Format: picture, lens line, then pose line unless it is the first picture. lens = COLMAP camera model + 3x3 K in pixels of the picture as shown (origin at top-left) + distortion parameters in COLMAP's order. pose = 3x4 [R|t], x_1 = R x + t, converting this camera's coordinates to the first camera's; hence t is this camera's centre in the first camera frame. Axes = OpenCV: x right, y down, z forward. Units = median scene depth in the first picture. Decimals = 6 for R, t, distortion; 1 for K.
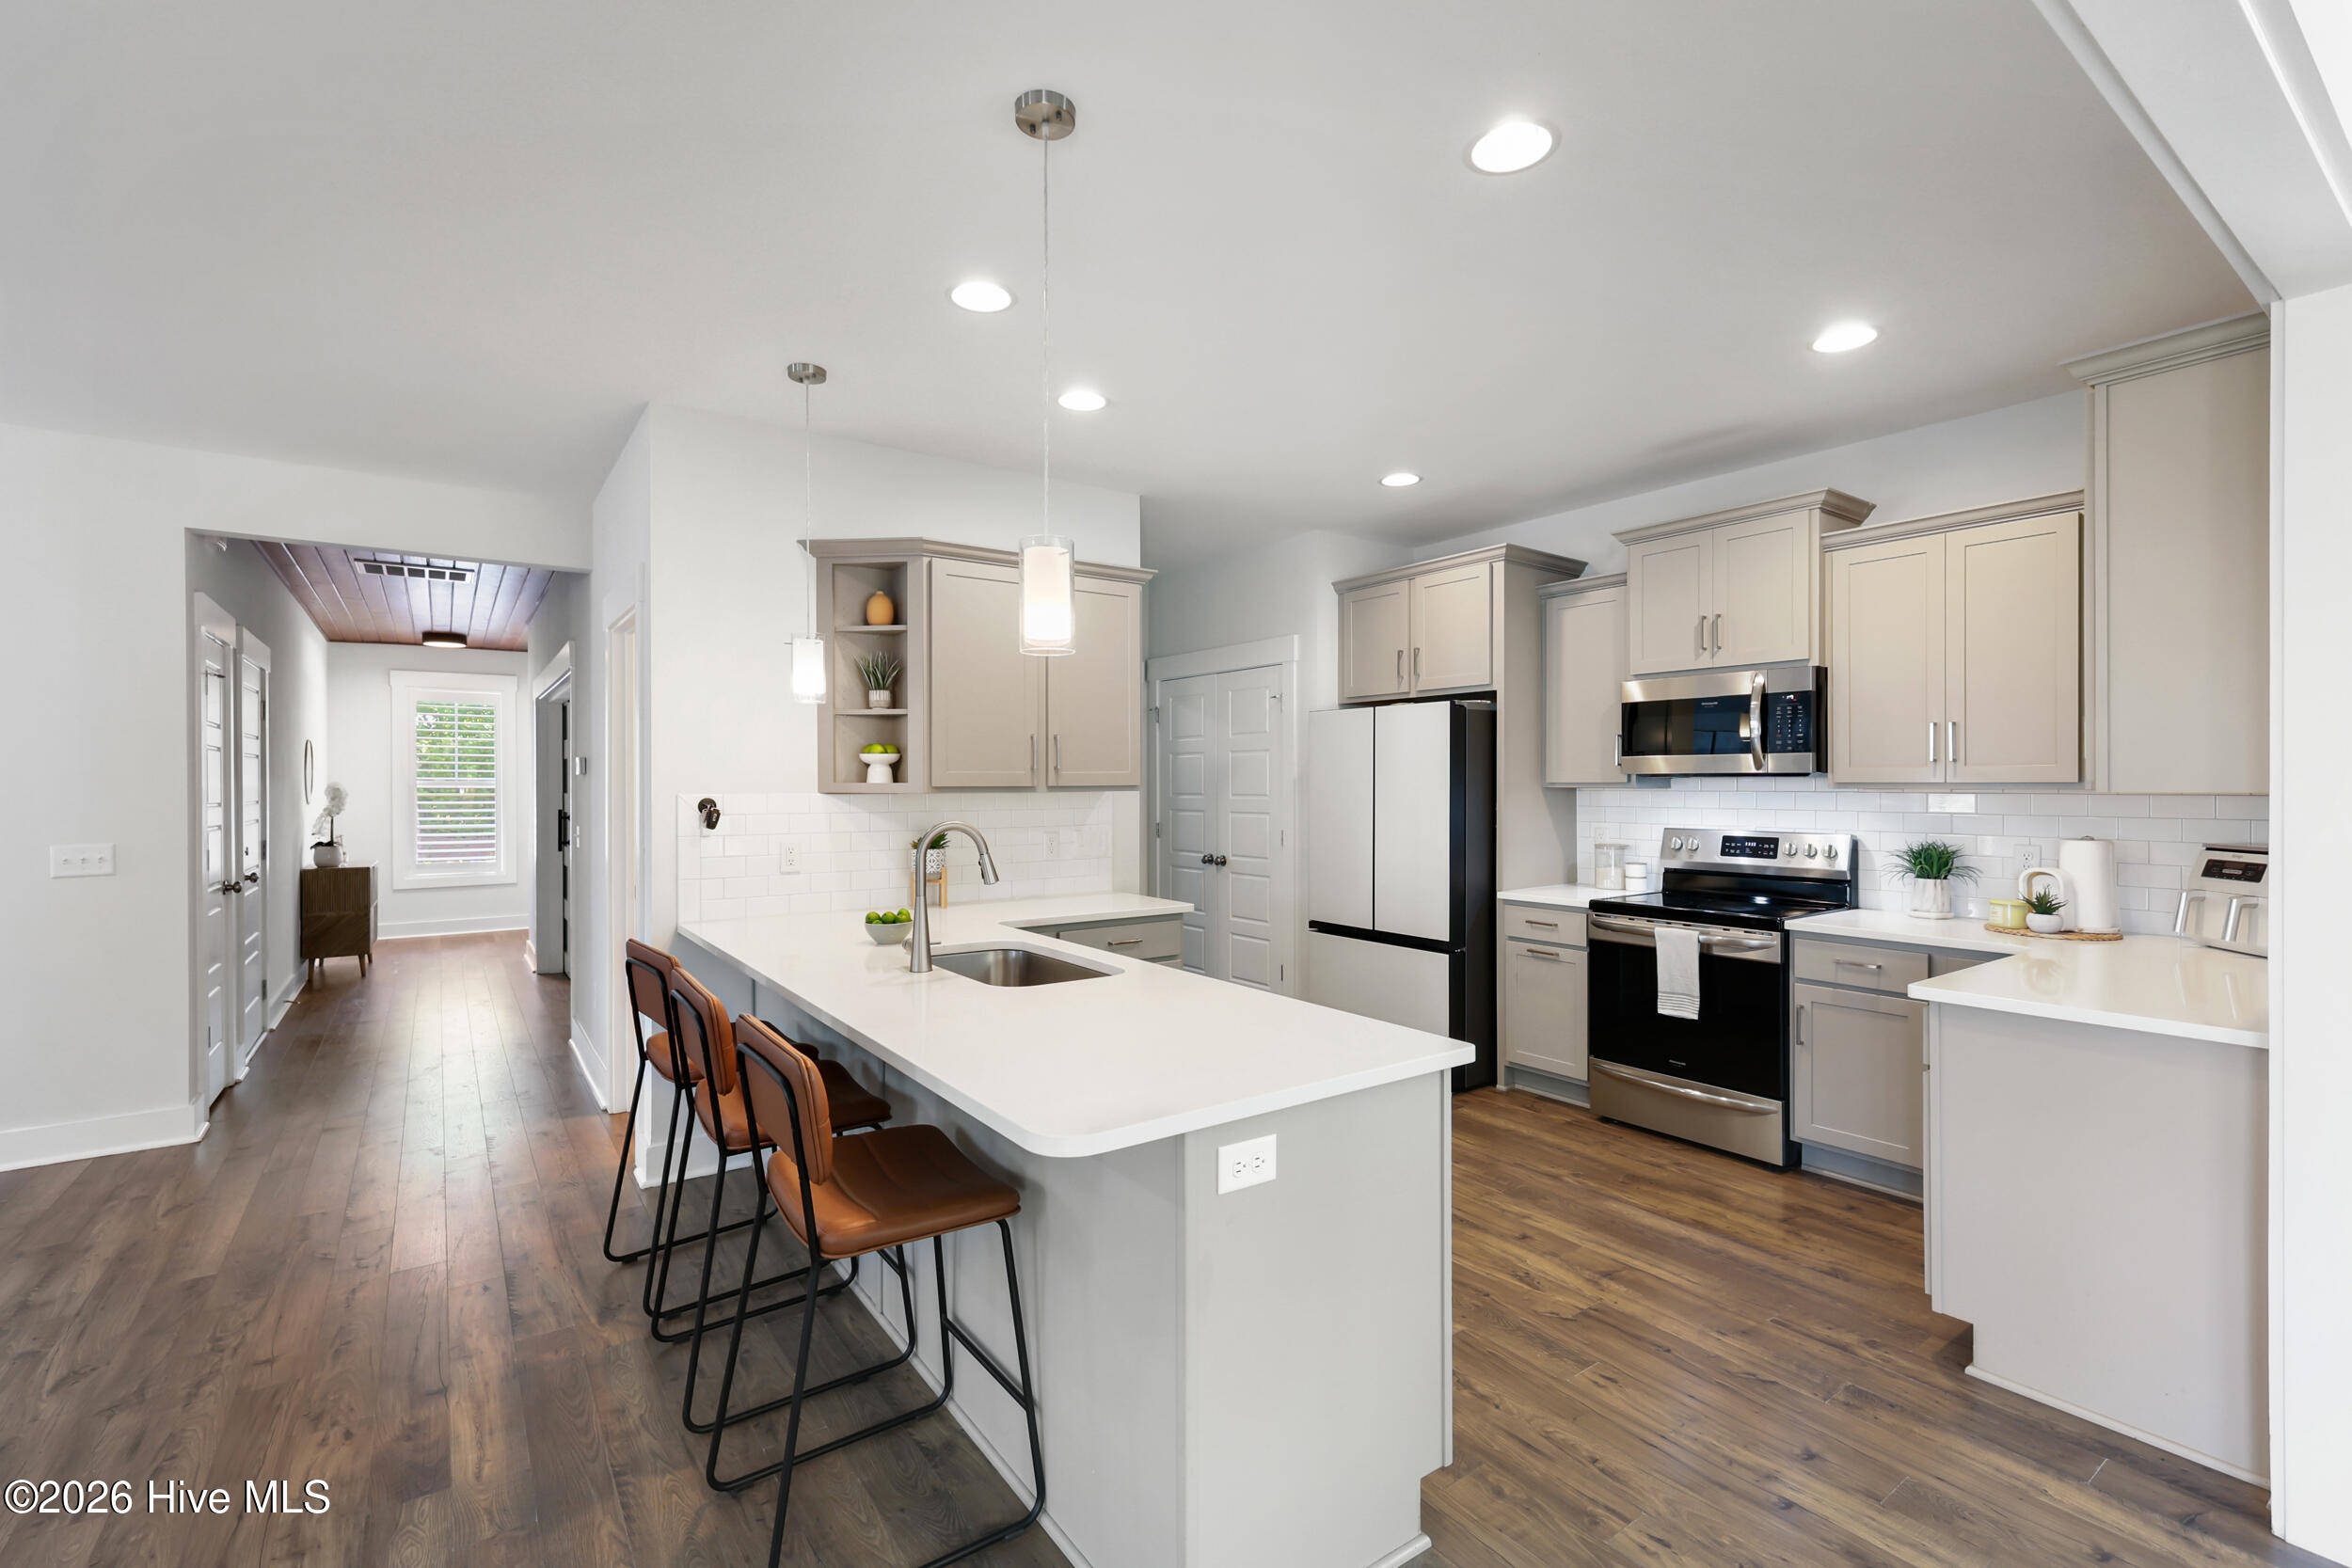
lens RADIAL K [[1024.1, 0, 1173.0], [0, 1024.1, 789.9], [0, 0, 1]] dist [0.004274, 0.000809]
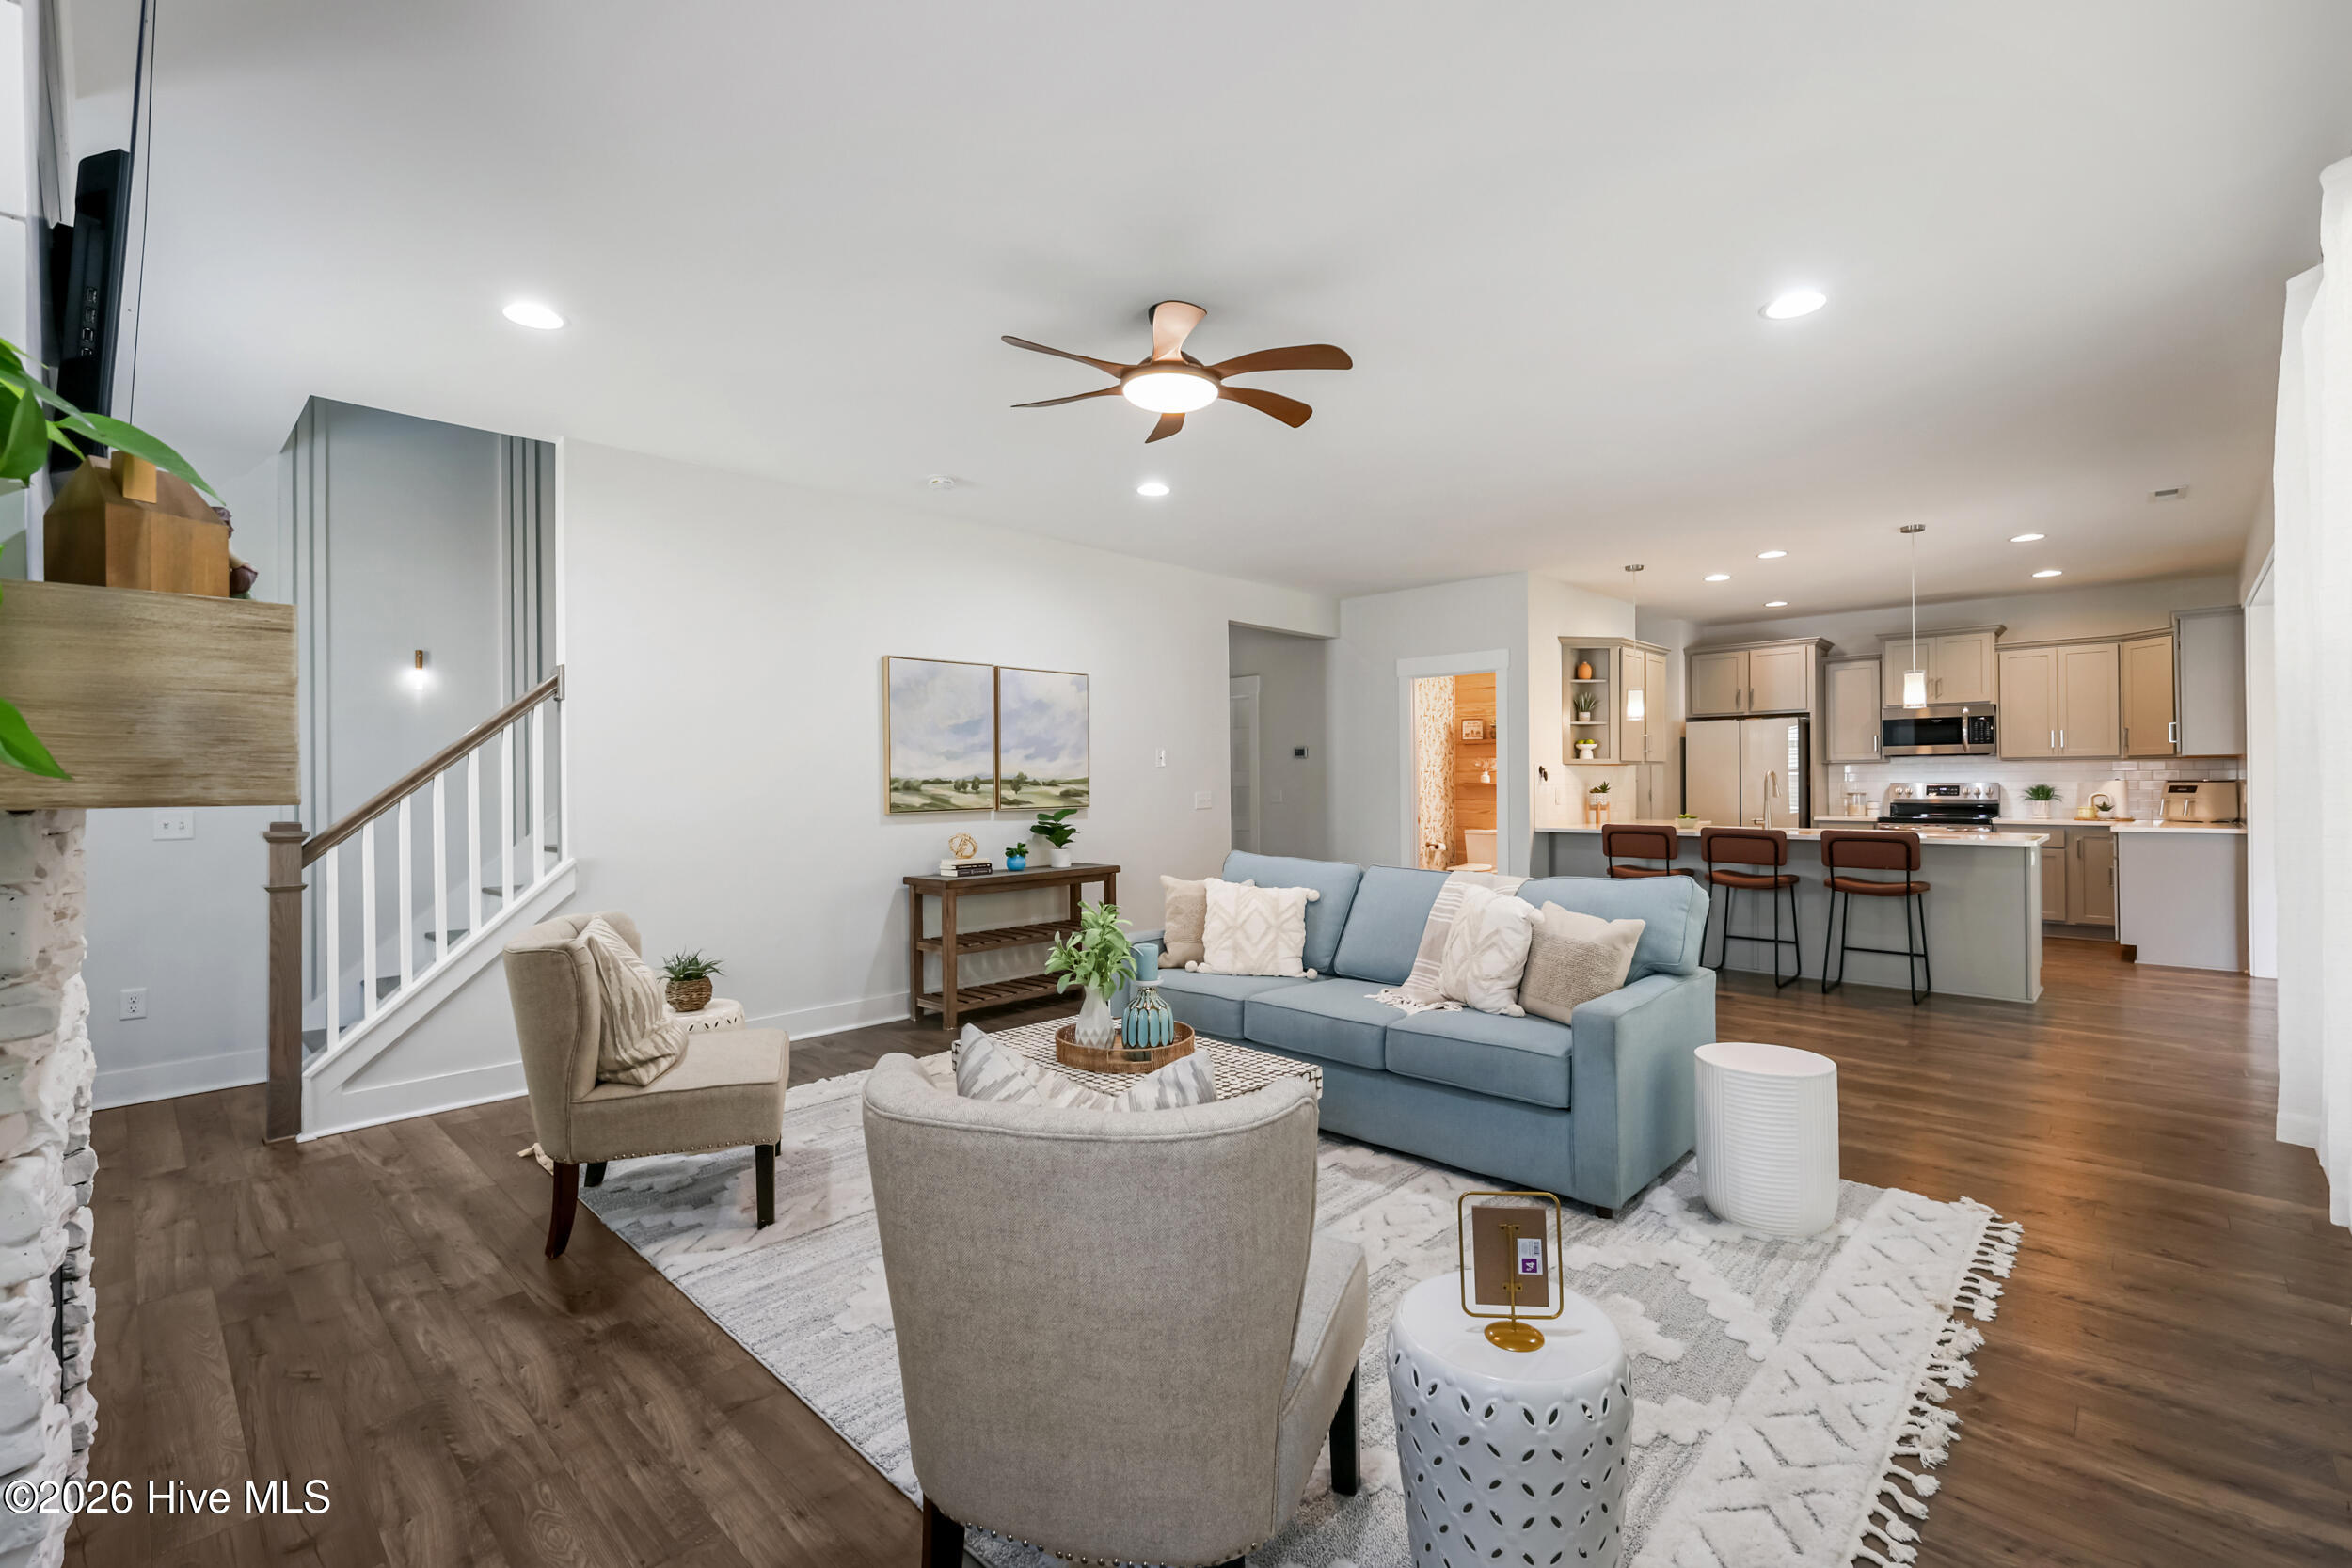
lens RADIAL K [[1024.1, 0, 1180.4], [0, 1024.1, 780.7], [0, 0, 1]] dist [0.004274, 0.000809]
pose [[0.983341, -0.006288, 0.181663, -1.413783], [0.008276, 0.999914, -0.010187, 0.048184], [-0.181583, 0.011521, 0.983308, -0.795236]]
